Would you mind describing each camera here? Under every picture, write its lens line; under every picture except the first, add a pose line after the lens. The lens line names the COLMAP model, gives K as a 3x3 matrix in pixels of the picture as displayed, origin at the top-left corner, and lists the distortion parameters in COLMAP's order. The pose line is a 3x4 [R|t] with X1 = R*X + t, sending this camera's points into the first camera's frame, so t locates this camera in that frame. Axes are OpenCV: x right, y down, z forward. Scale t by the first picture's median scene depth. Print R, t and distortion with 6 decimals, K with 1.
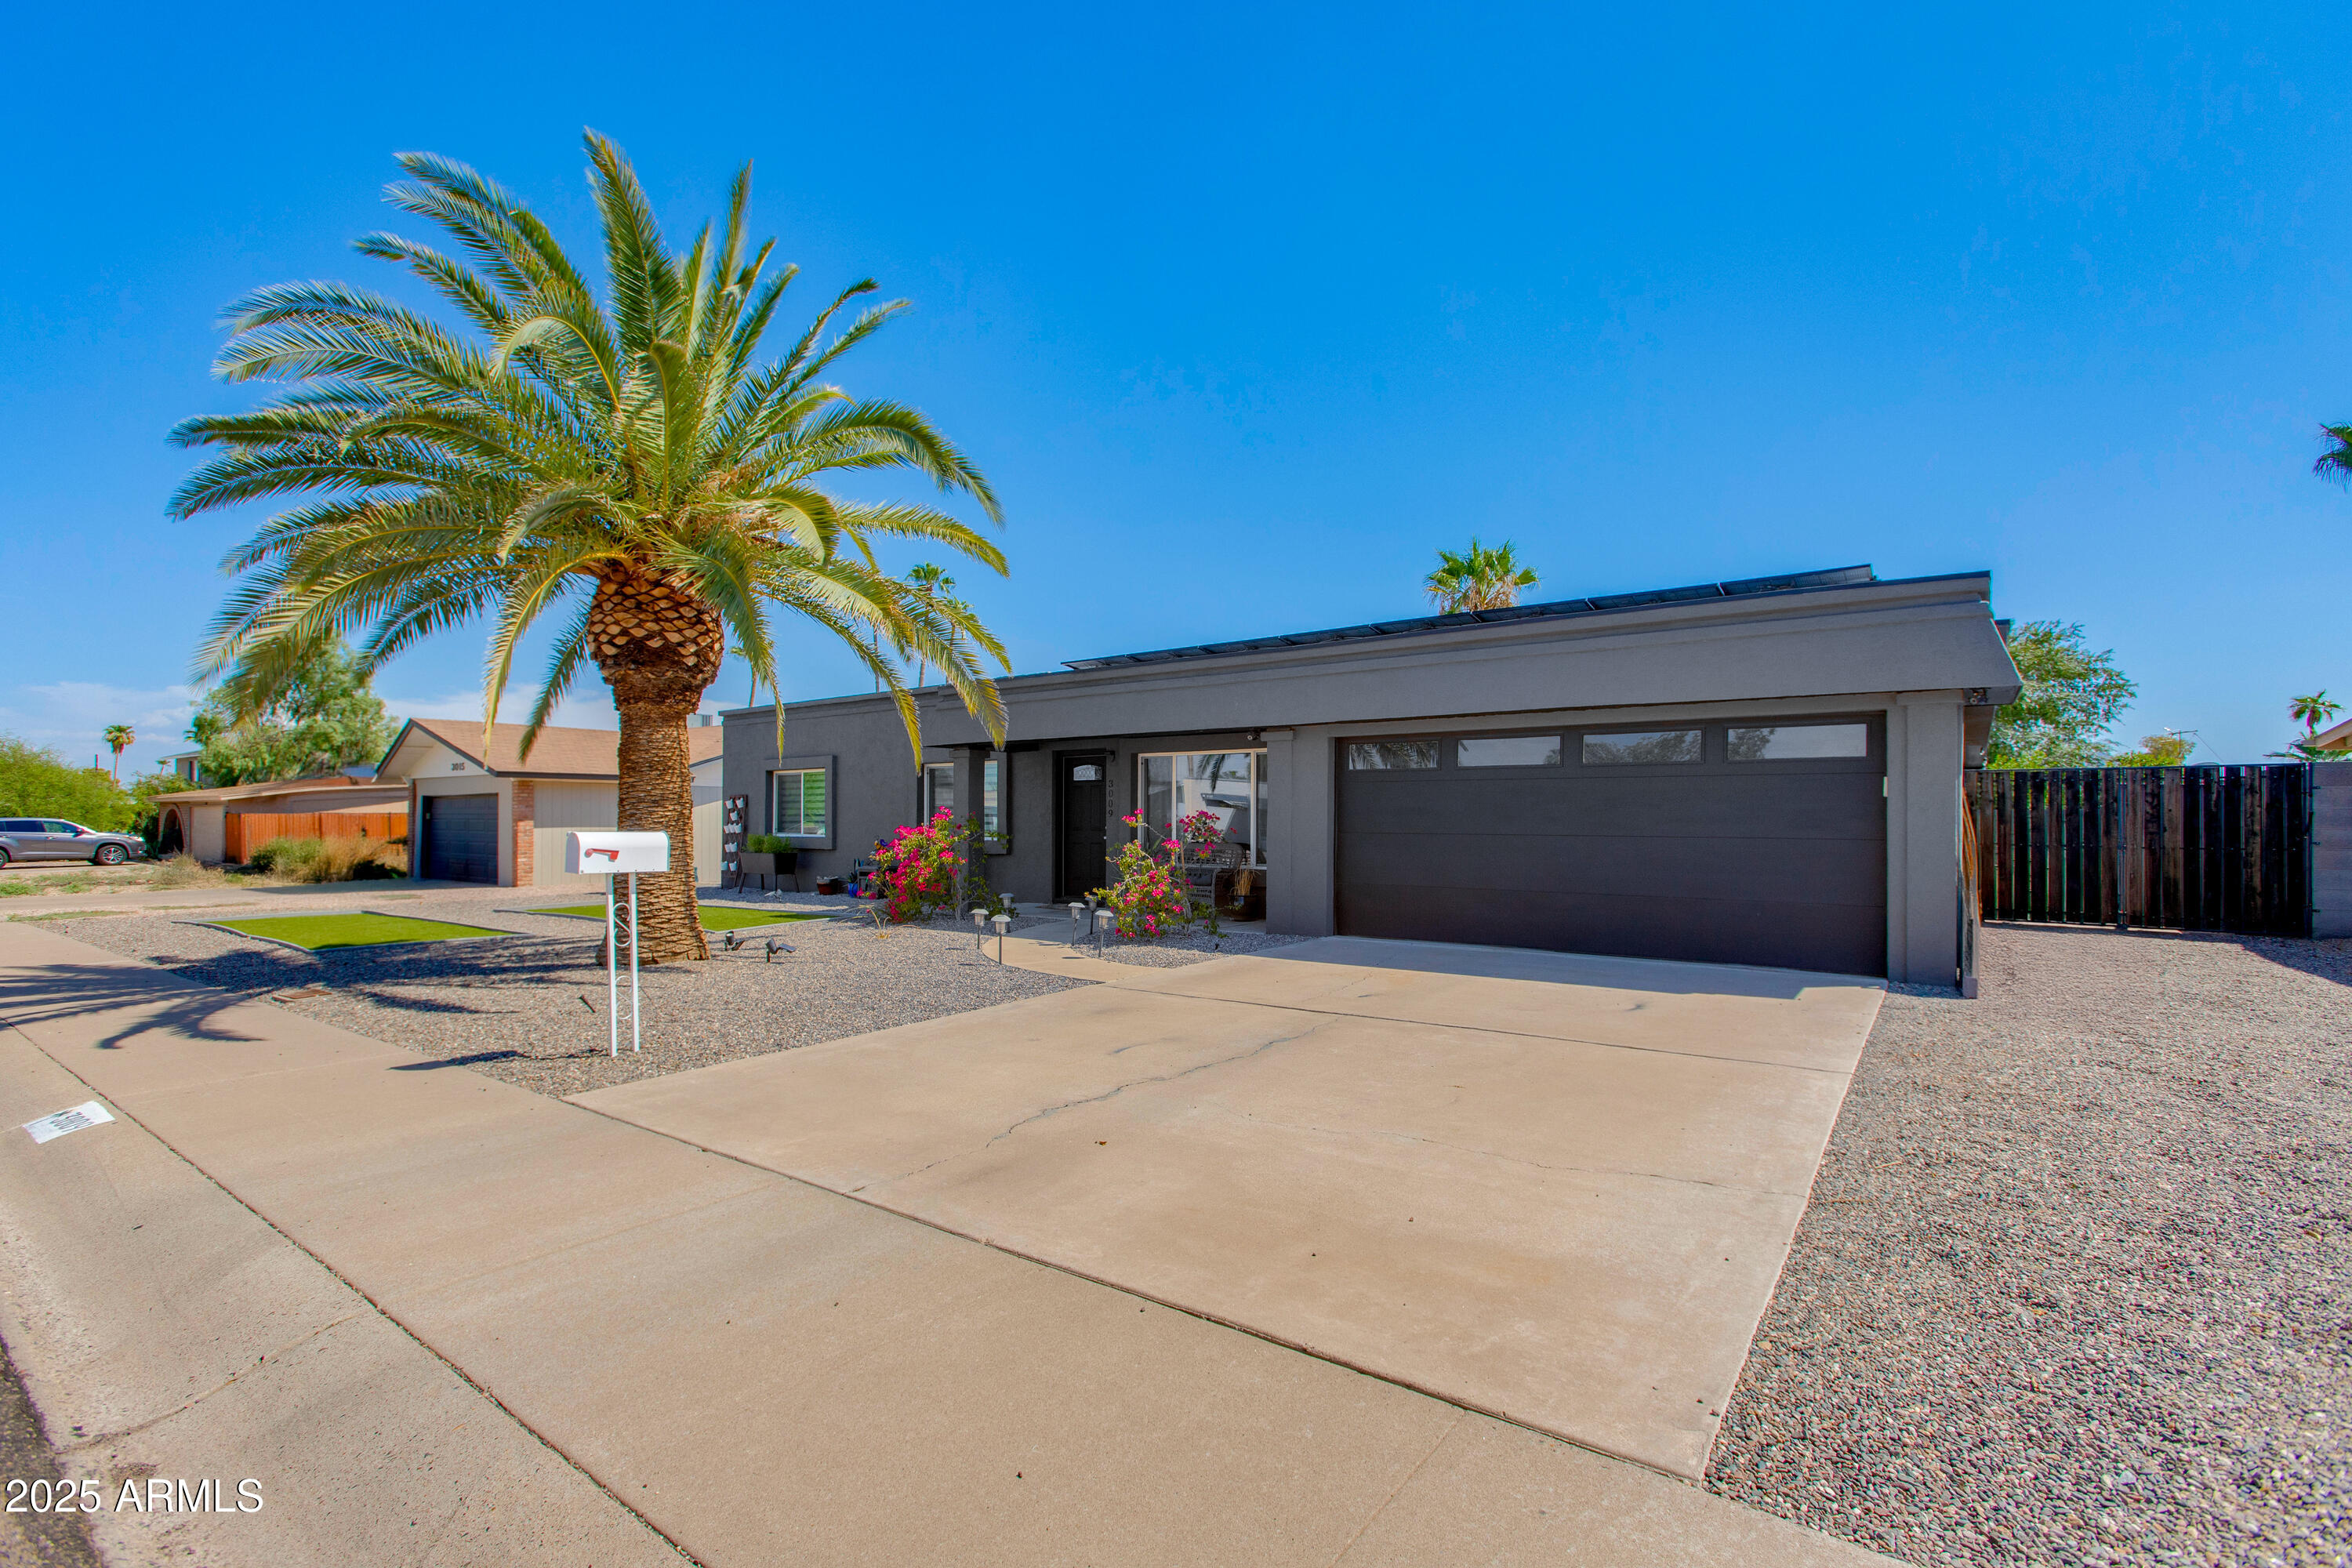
lens RADIAL K [[1050.4, 0, 1171.9], [0, 1050.4, 795.4], [0, 0, 1]] dist [-0.004777, -0.000215]
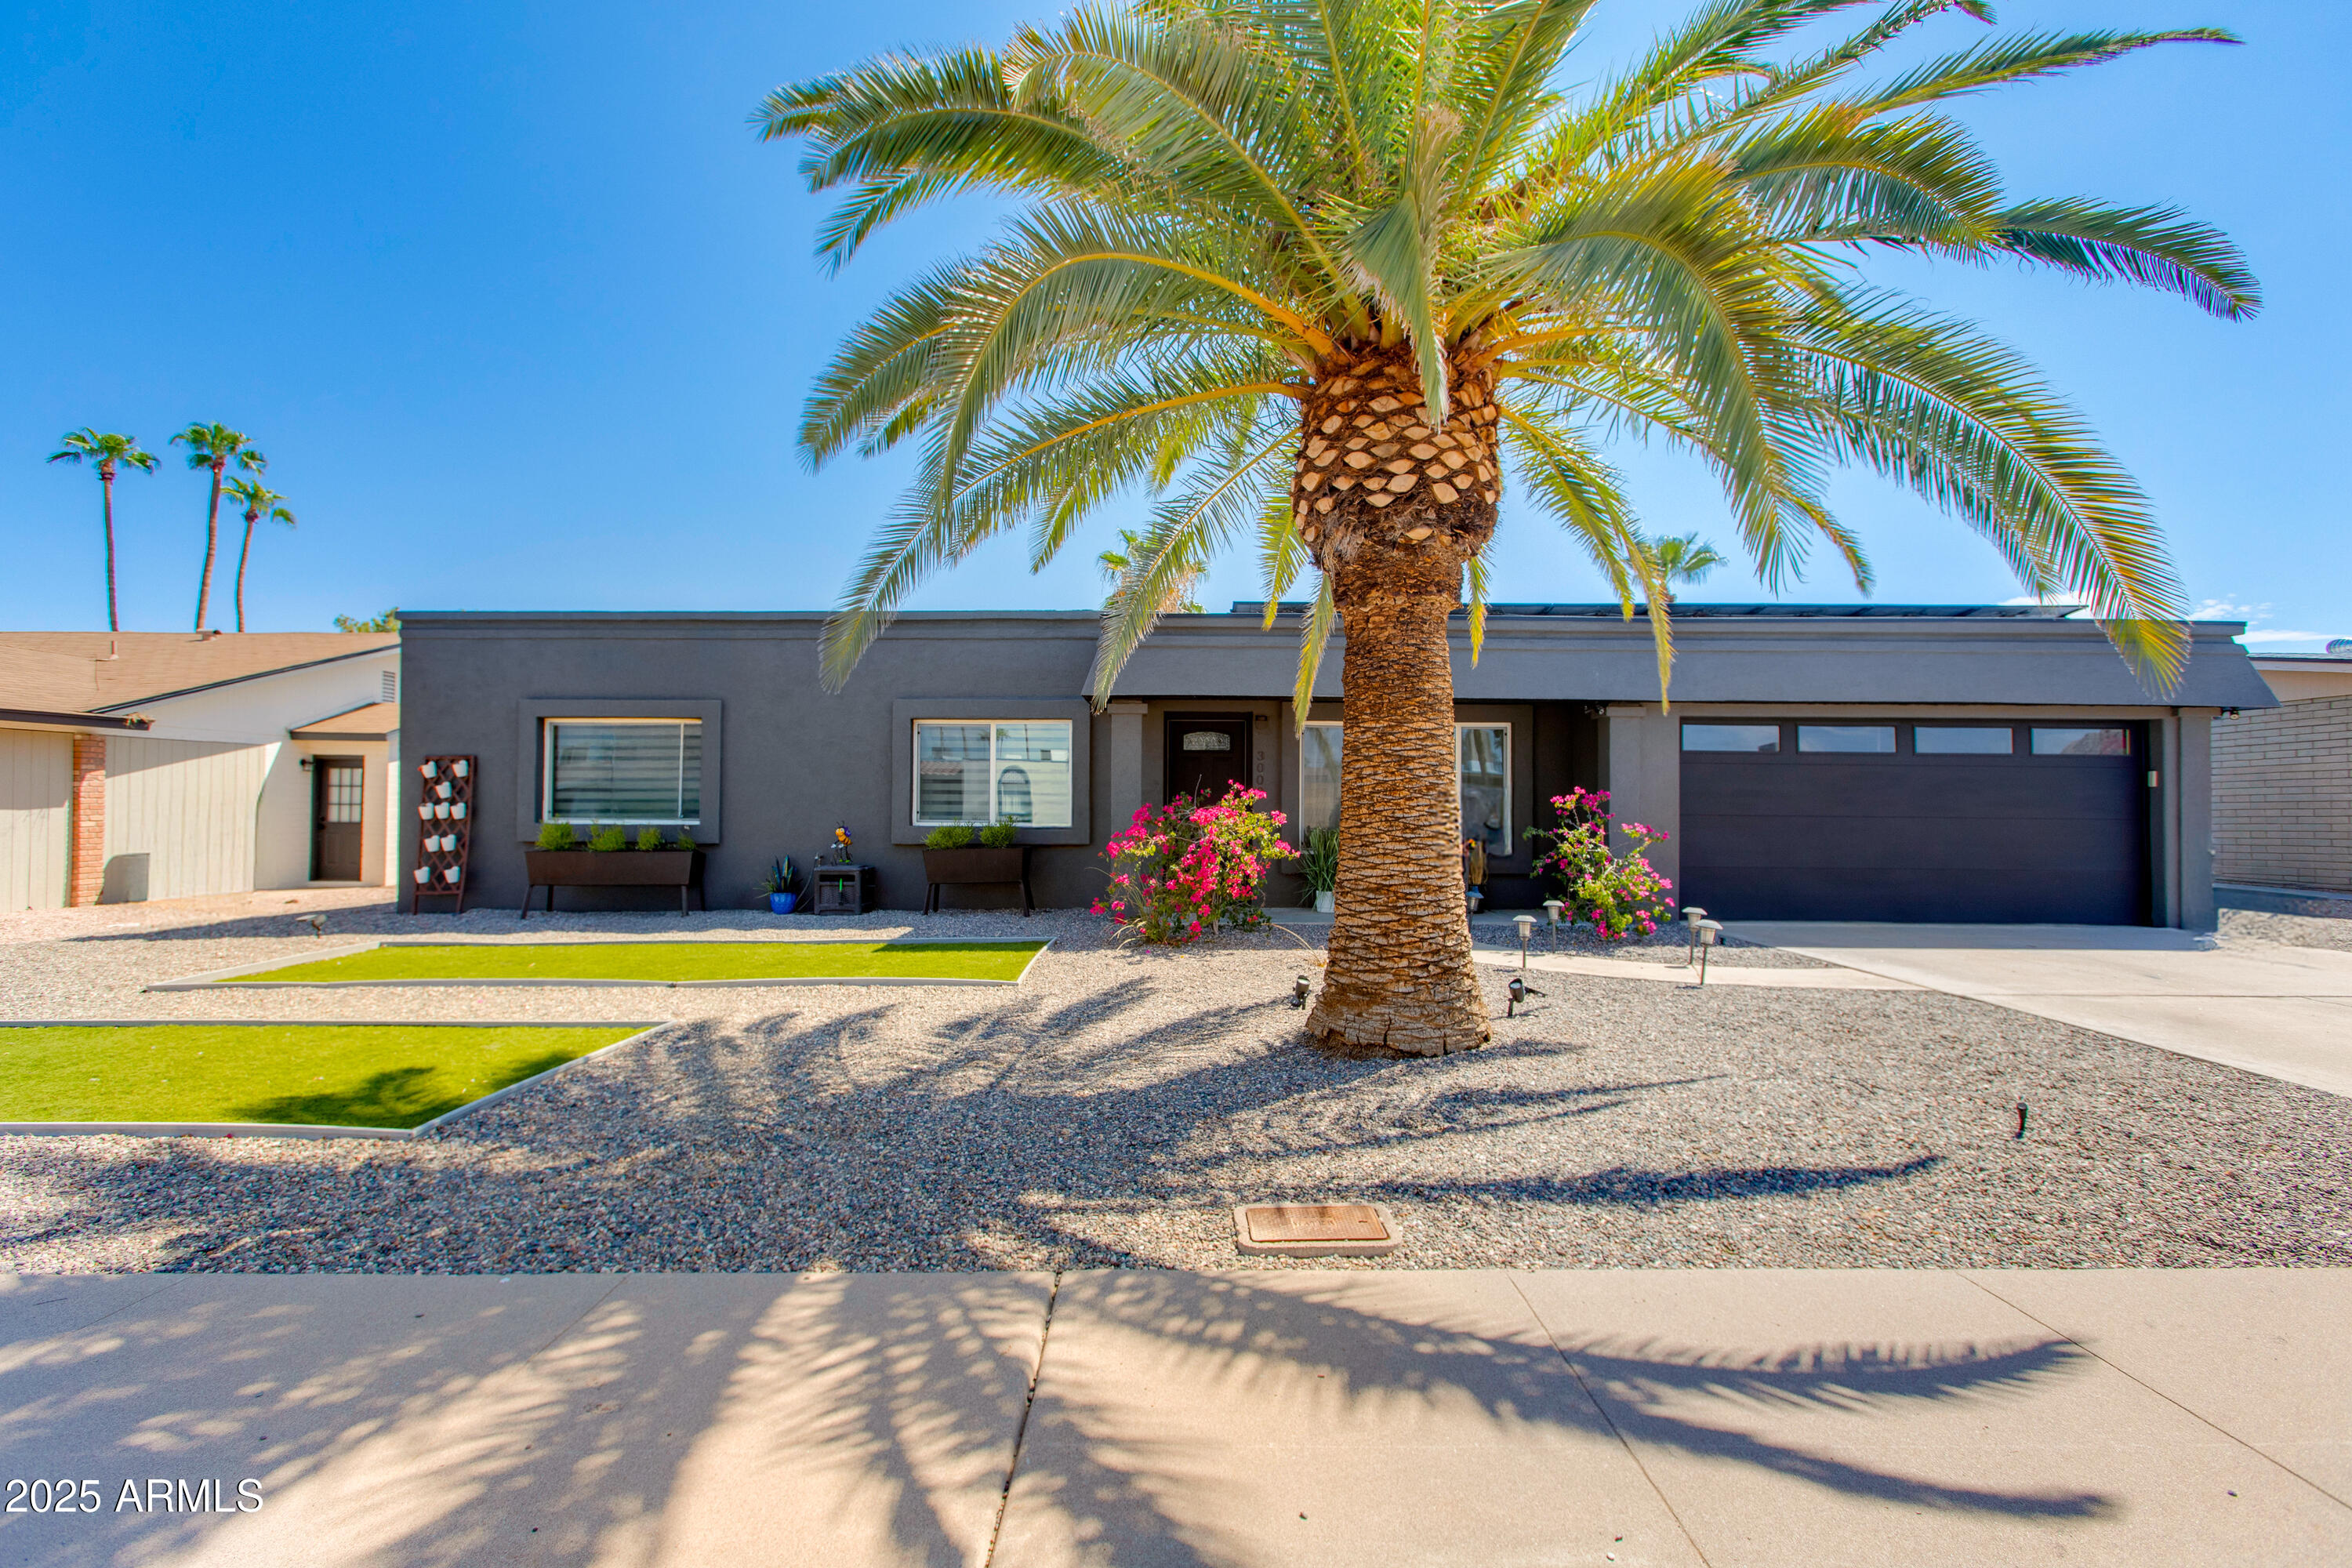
lens RADIAL K [[1050.4, 0, 1176.2], [0, 1050.4, 790.9], [0, 0, 1]] dist [-0.004777, -0.000215]
pose [[0.807724, 0.012392, 0.589431, -0.442543], [-0.018764, 0.999813, 0.004693, 0.009816], [-0.589263, -0.014851, 0.807805, 0.279931]]
